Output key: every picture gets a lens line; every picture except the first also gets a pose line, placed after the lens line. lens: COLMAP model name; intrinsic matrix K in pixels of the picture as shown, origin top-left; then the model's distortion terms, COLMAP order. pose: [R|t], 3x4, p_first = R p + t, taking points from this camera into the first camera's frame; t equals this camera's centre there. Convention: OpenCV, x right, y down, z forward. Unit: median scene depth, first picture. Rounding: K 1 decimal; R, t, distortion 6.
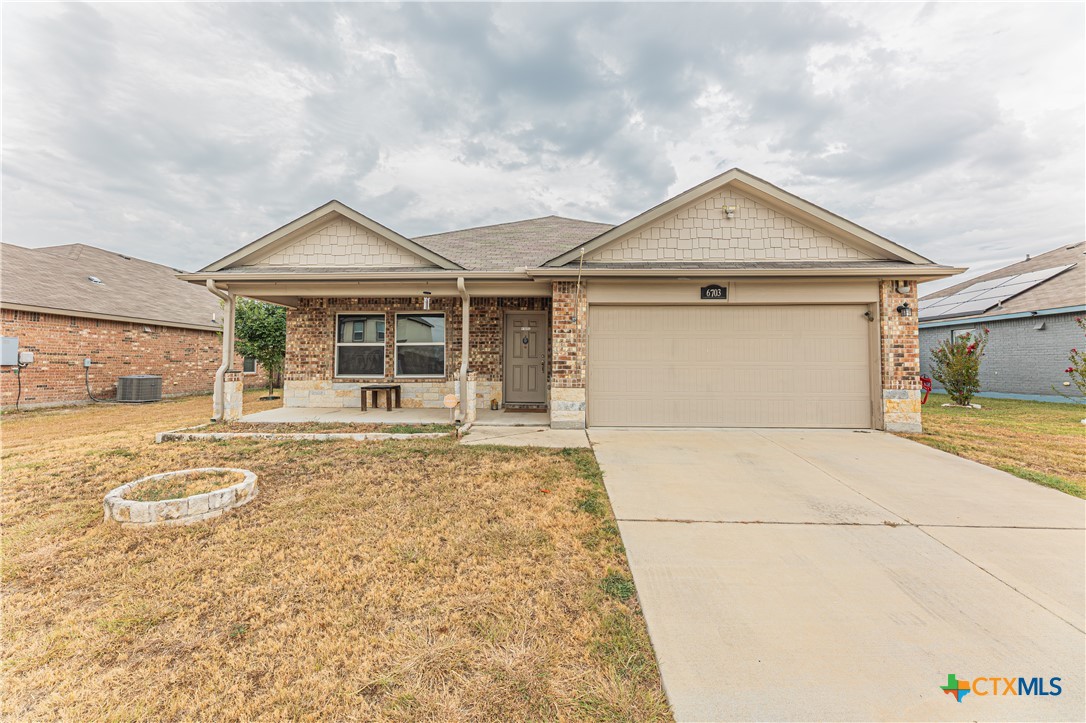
lens RADIAL K [[441.4, 0, 561.6], [0, 441.4, 347.6], [0, 0, 1]] dist [-0.001585, -0.002715]
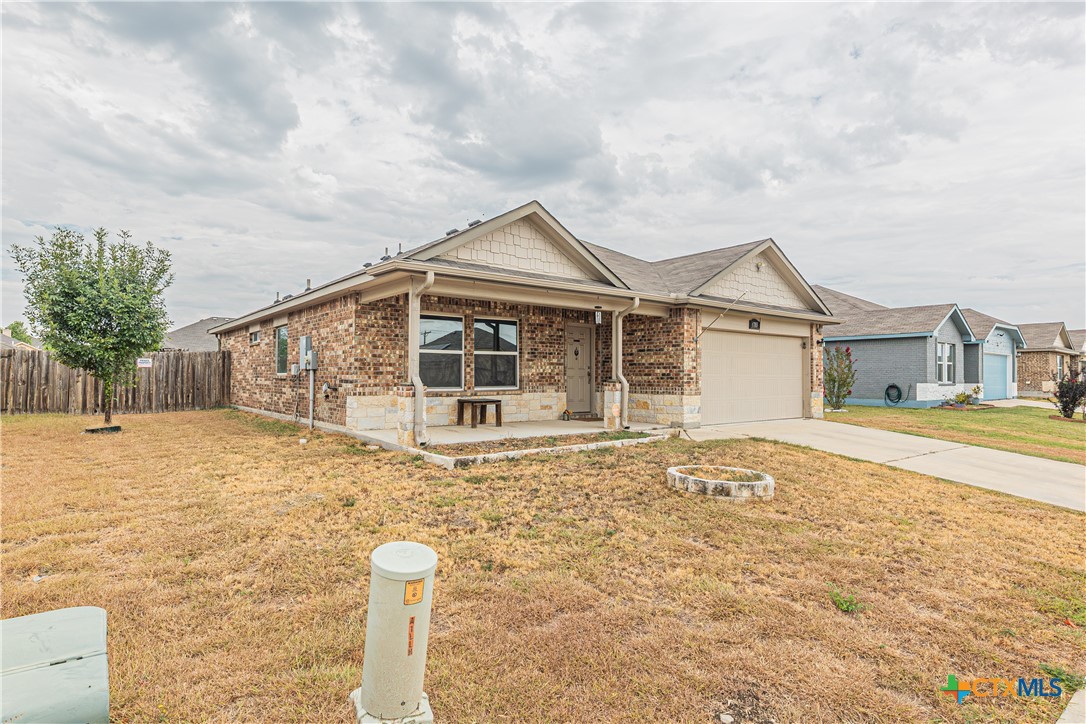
lens RADIAL K [[563.3, 0, 532.4], [0, 563.3, 377.0], [0, 0, 1]] dist [0.001525, -0.004440]
pose [[0.773953, 0.000326, 0.633243, -1.004880], [-0.028900, 0.998976, 0.034808, -0.001194], [-0.632584, -0.045241, 0.773170, 0.050155]]
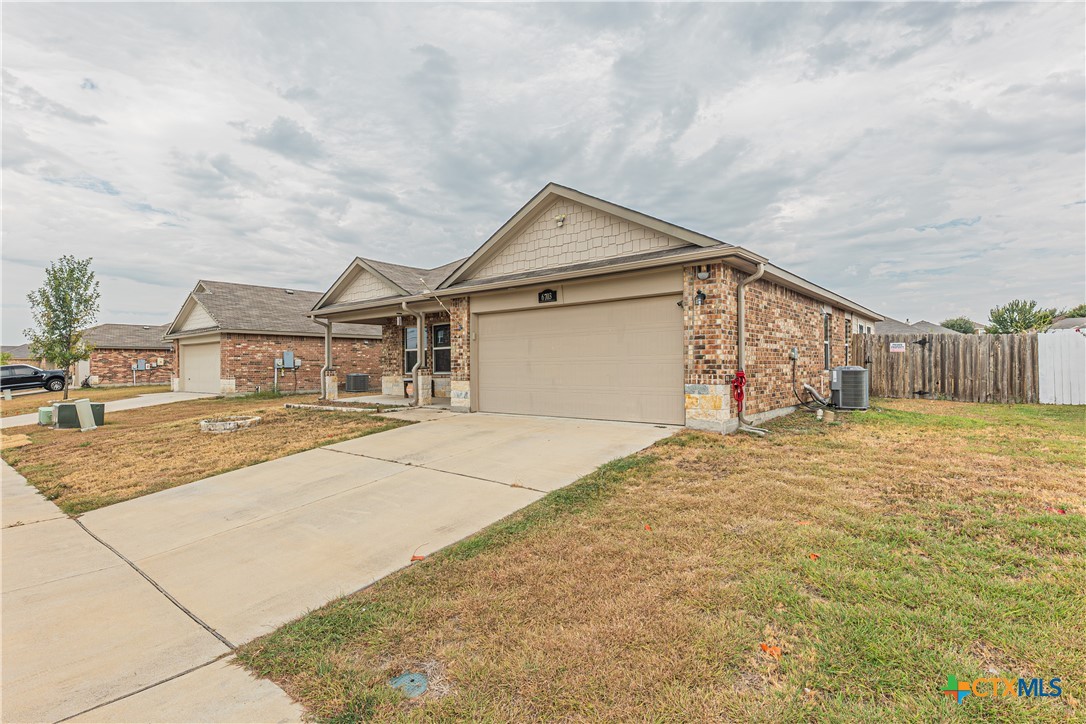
lens RADIAL K [[563.3, 0, 536.4], [0, 563.3, 366.4], [0, 0, 1]] dist [0.001525, -0.004440]
pose [[0.770872, -0.010307, -0.636907, 0.942330], [0.037421, 0.998875, 0.029127, 0.007801], [0.635891, -0.046287, 0.770390, -0.097822]]
